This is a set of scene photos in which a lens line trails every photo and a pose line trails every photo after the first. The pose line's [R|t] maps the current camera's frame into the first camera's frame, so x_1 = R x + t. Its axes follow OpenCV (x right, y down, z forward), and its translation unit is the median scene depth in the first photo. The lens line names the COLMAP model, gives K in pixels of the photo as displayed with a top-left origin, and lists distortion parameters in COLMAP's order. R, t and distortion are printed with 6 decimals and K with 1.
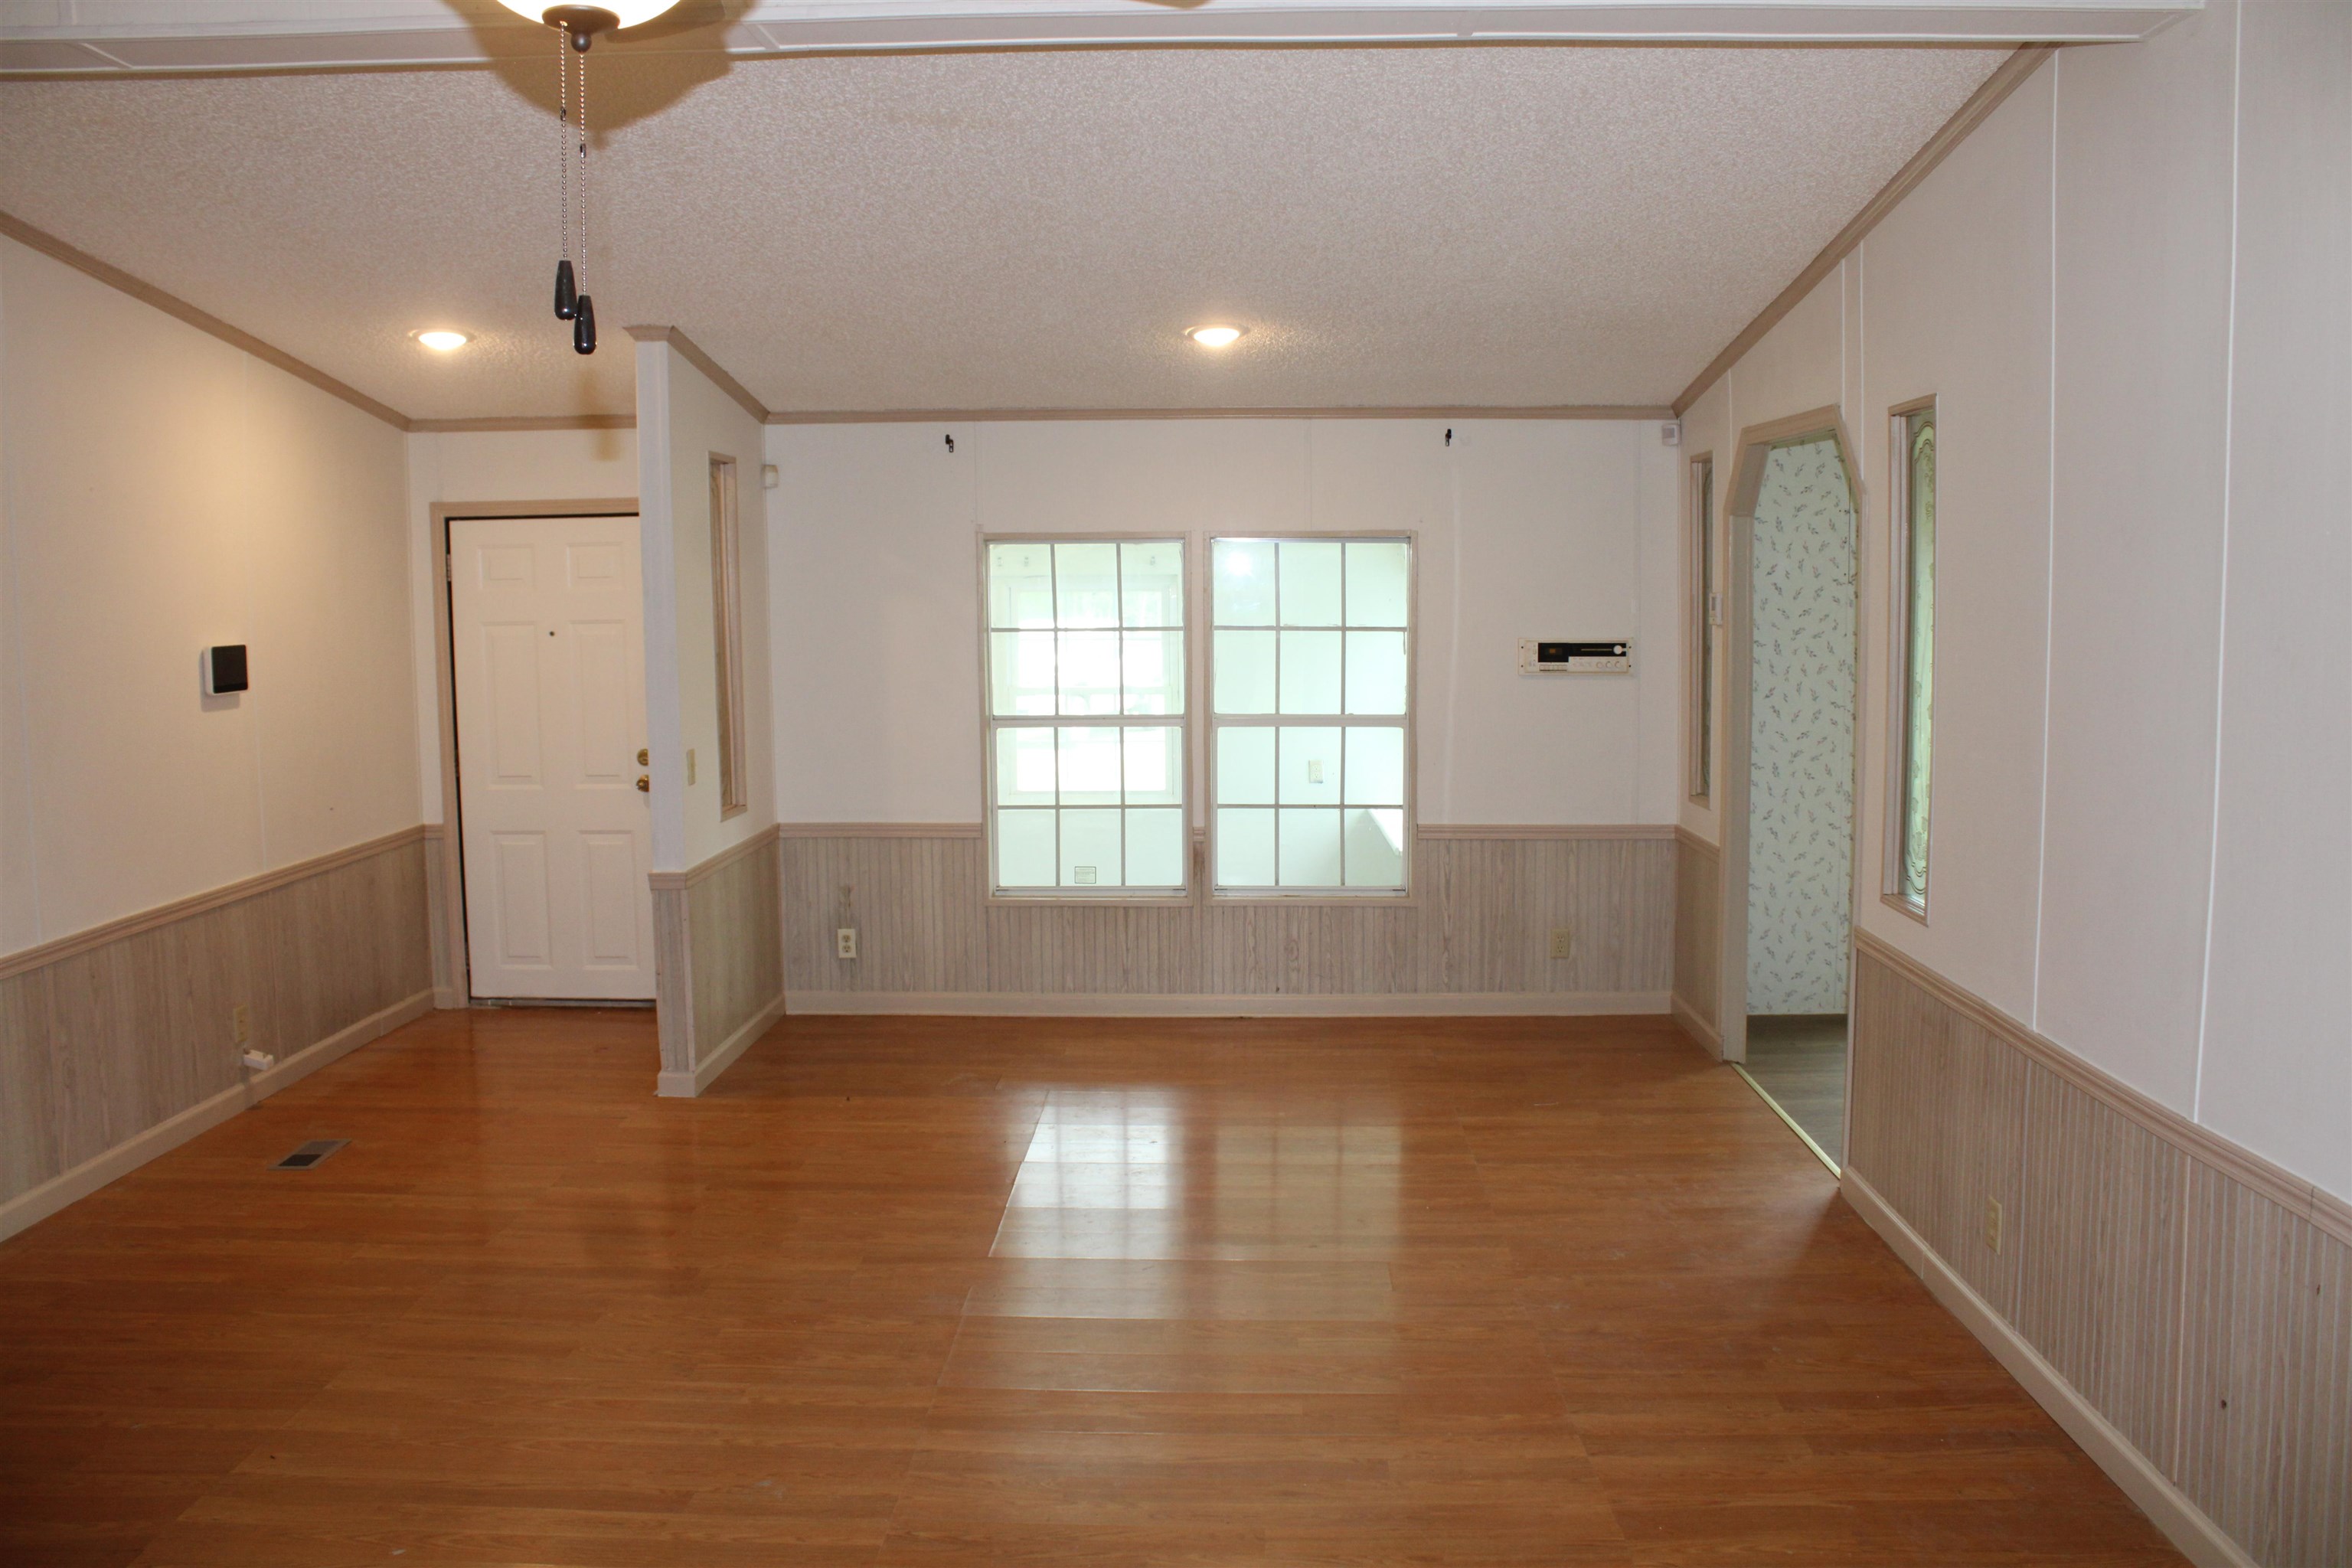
lens RADIAL K [[1964.1, 0, 1183.6], [0, 1964.1, 771.2], [0, 0, 1]] dist [-0.168663, 0.166479]
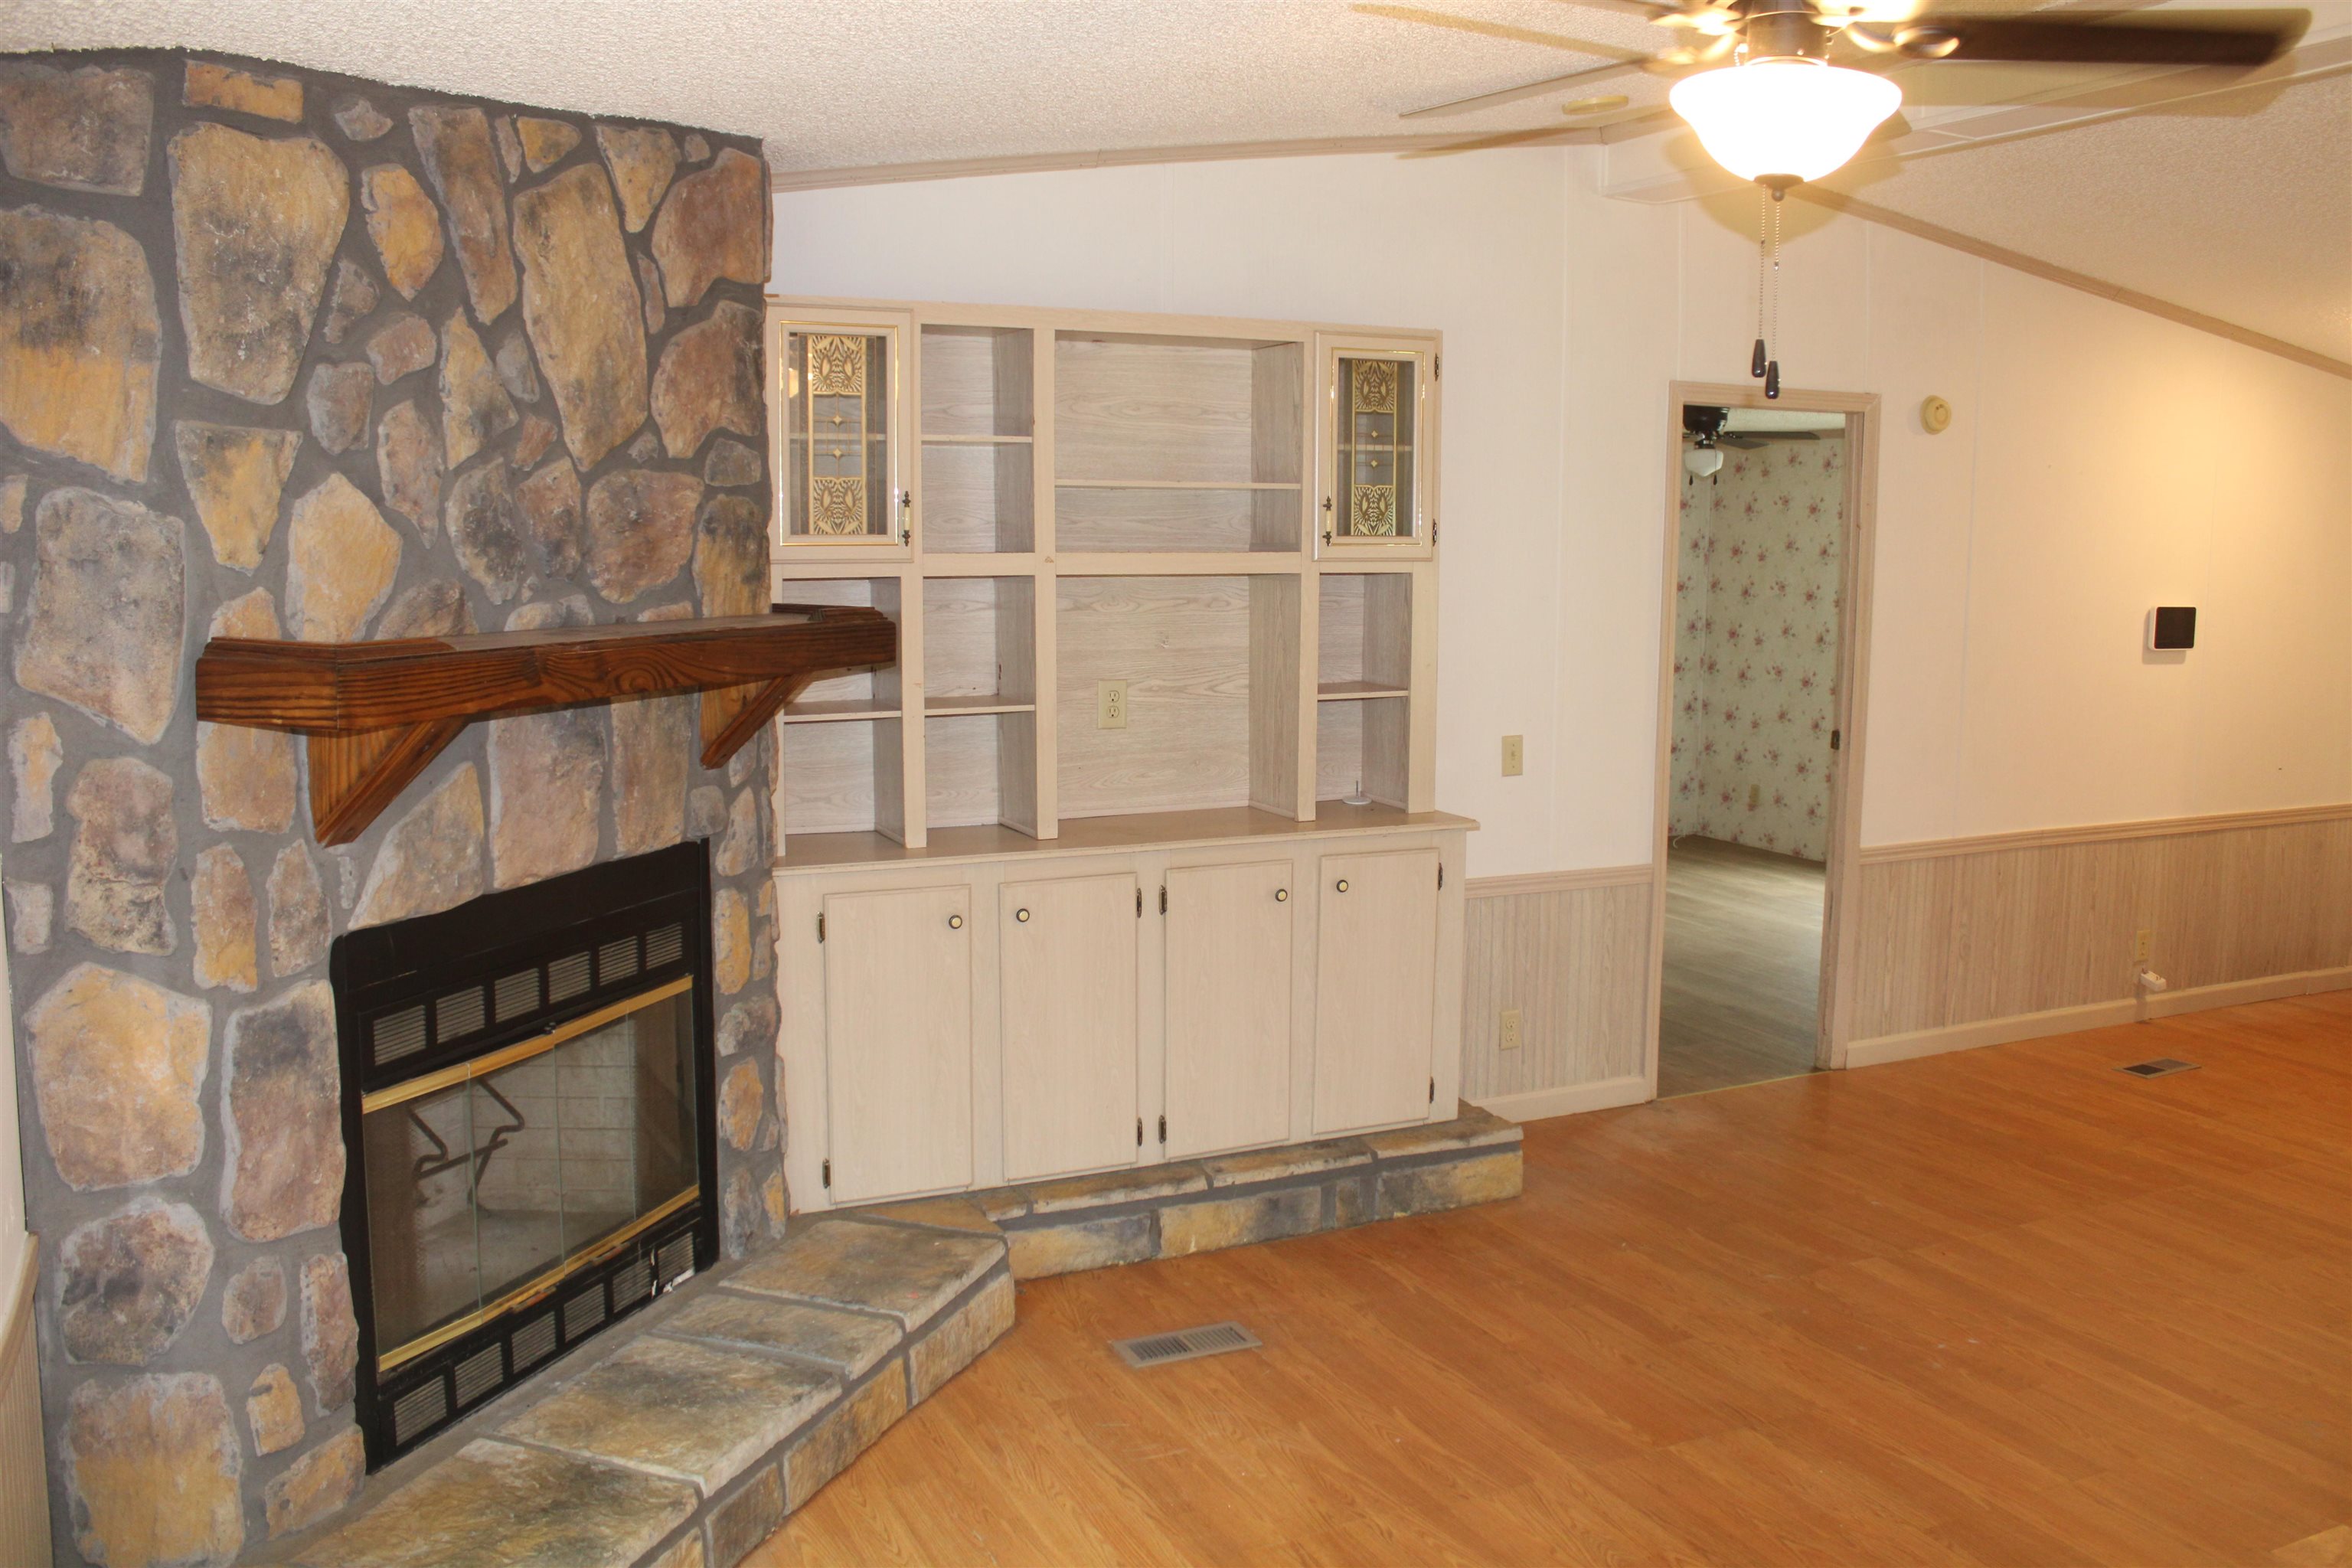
lens RADIAL K [[1964.1, 0, 1183.6], [0, 1964.1, 771.2], [0, 0, 1]] dist [-0.168663, 0.166479]
pose [[0.464485, 0.121586, -0.877195, 0.232298], [-0.105575, 0.991069, 0.081466, 0.000133], [0.879265, 0.054771, 0.473173, -0.032298]]
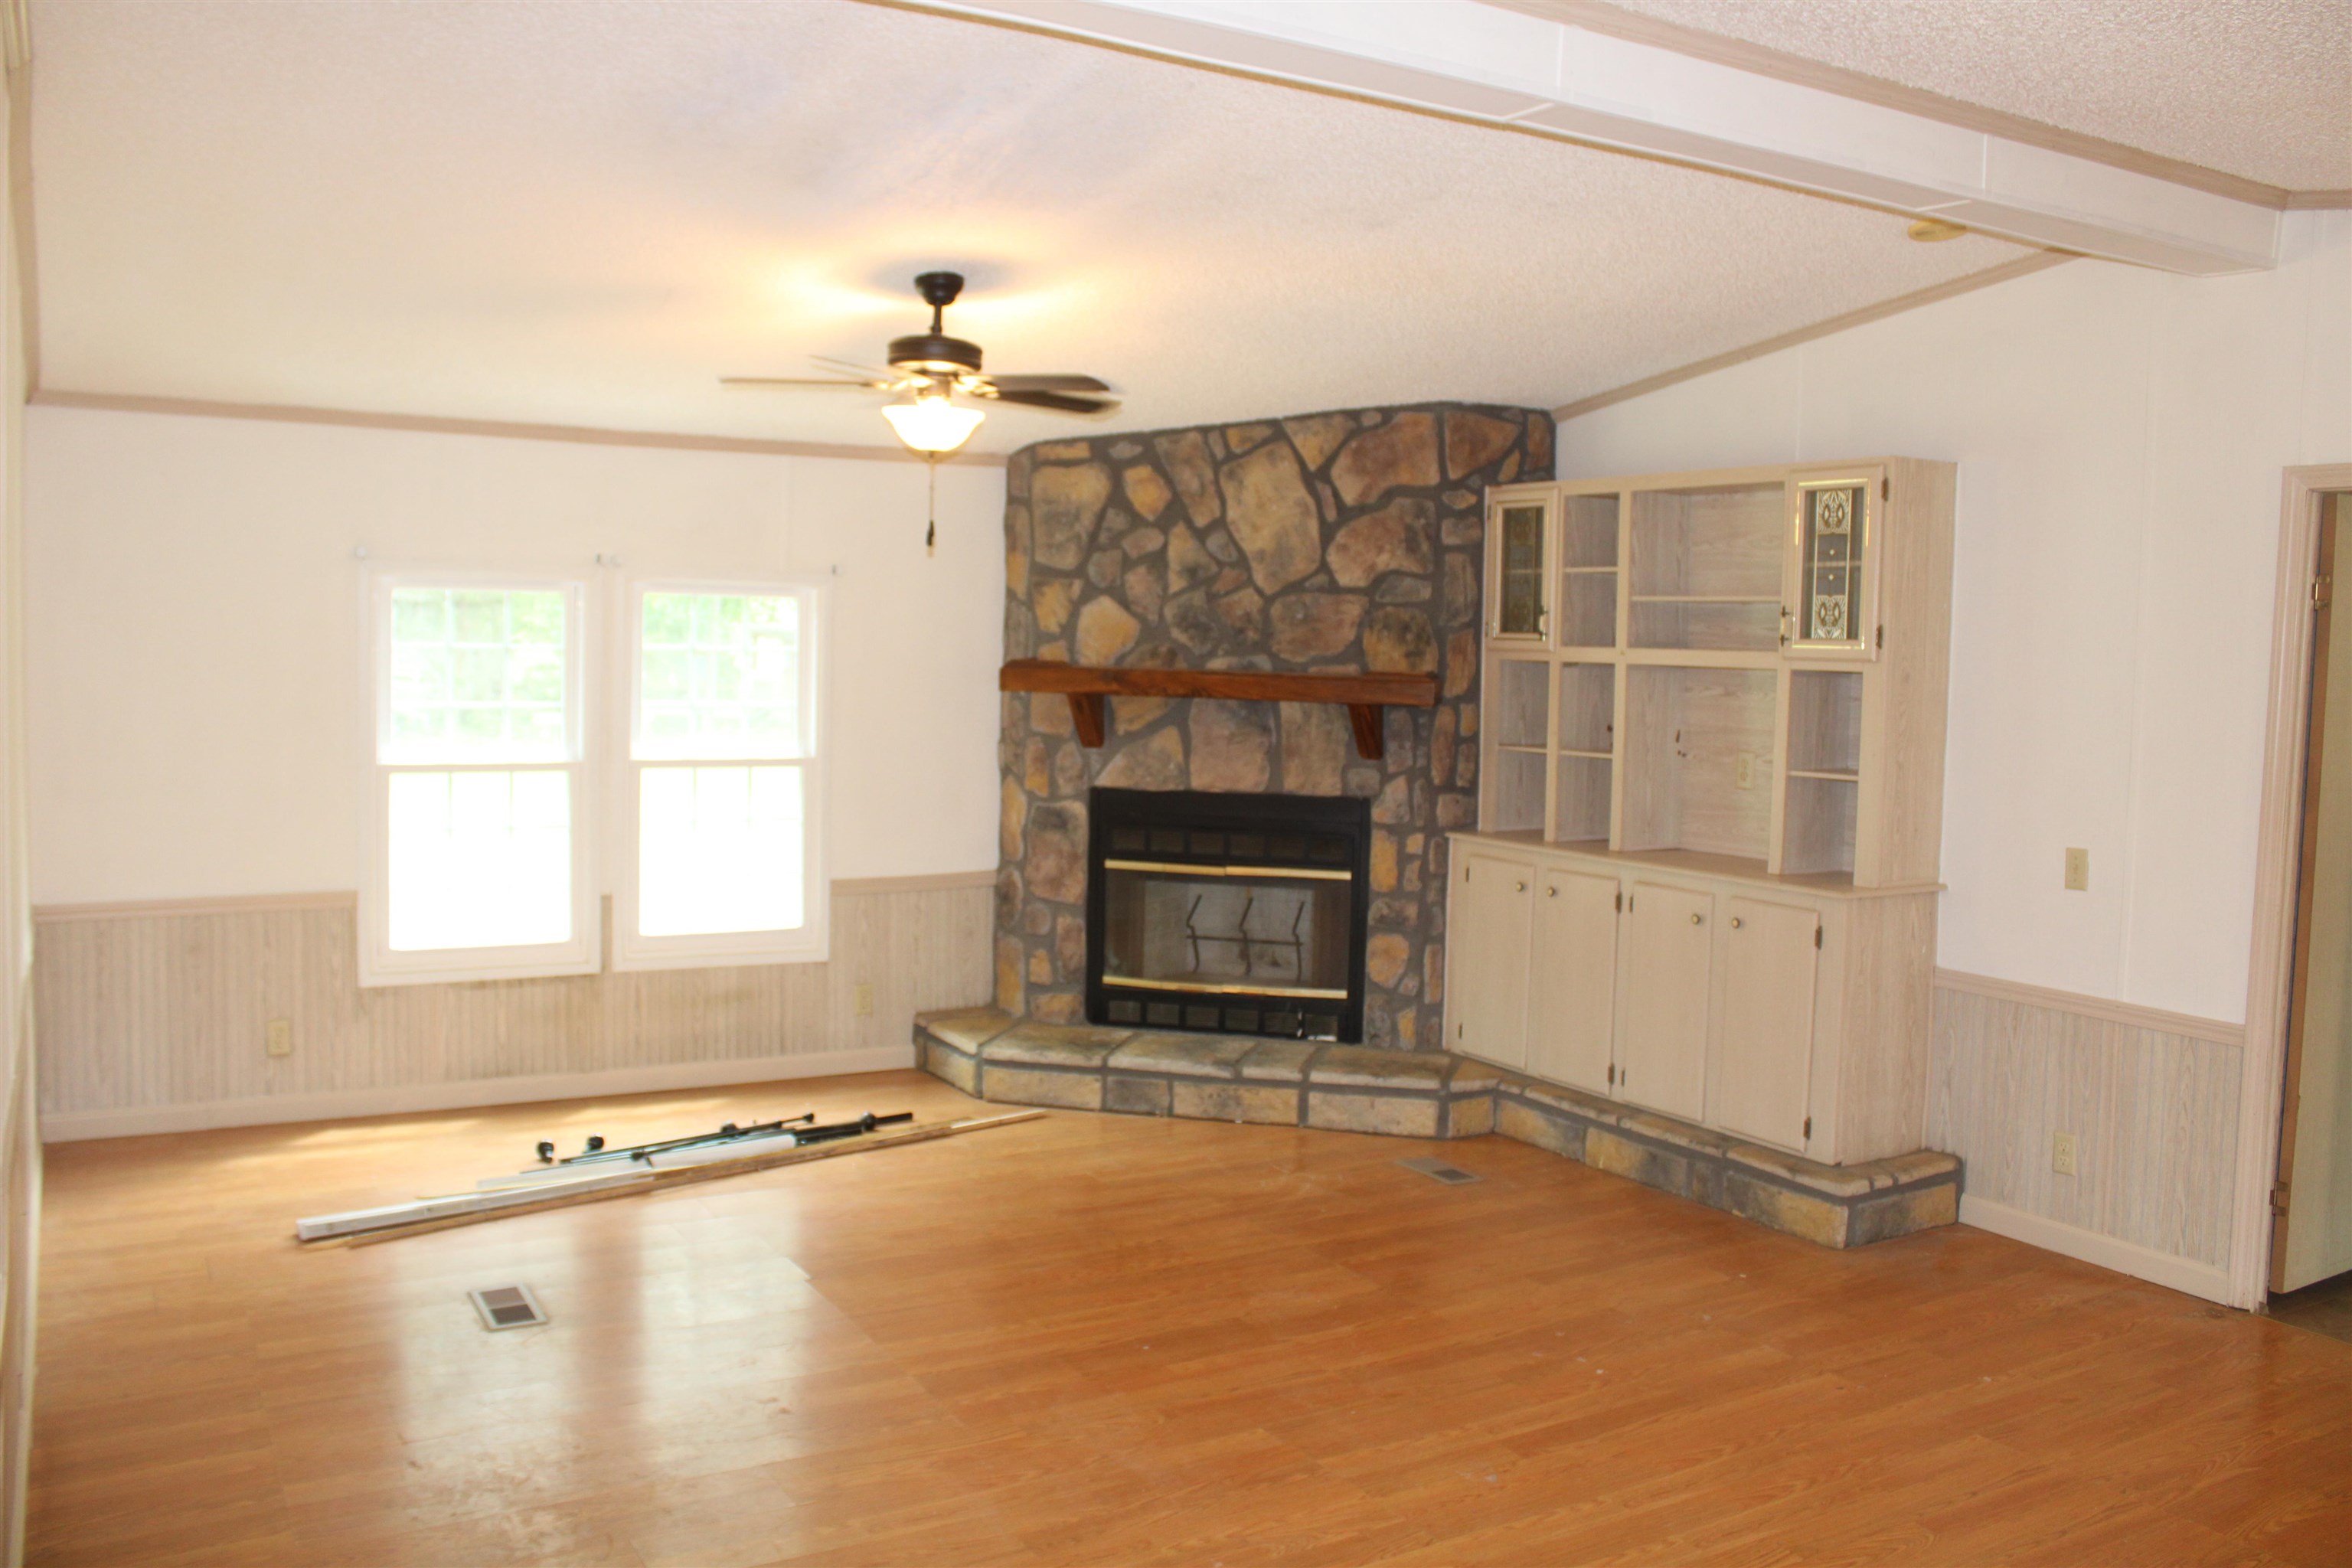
lens RADIAL K [[1964.1, 0, 1183.6], [0, 1964.1, 771.2], [0, 0, 1]] dist [-0.168663, 0.166479]
pose [[-0.841738, 0.023805, -0.539361, 0.321391], [-0.074703, 0.984282, 0.160025, -0.111699], [0.534693, 0.174991, -0.826730, 1.134323]]
